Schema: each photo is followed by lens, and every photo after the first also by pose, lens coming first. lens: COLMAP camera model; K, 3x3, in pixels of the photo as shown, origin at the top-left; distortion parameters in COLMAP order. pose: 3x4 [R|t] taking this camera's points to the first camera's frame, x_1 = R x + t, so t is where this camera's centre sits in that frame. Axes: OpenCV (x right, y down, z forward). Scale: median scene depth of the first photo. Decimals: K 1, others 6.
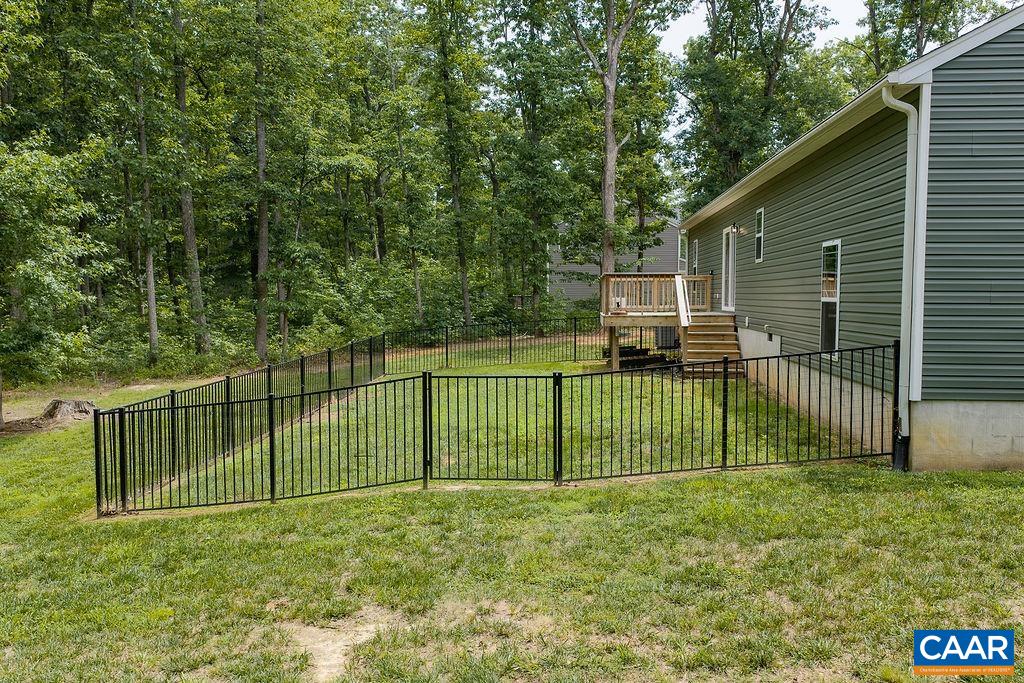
lens RADIAL K [[847.8, 0, 512.0], [0, 847.8, 341.5], [0, 0, 1]] dist [0.025744, -0.064574]
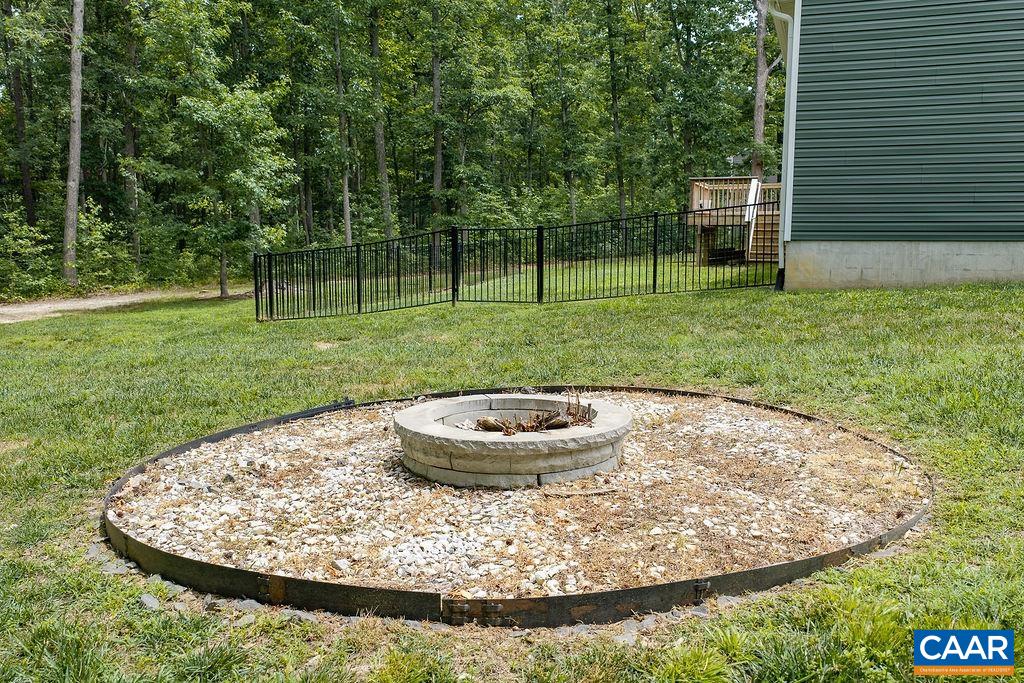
lens RADIAL K [[847.8, 0, 512.0], [0, 847.8, 341.5], [0, 0, 1]] dist [0.025744, -0.064574]
pose [[0.964480, 0.033405, -0.262035, 0.209866], [-0.015743, 0.997478, 0.069215, 0.072006], [0.263686, -0.062631, 0.962573, -0.208566]]
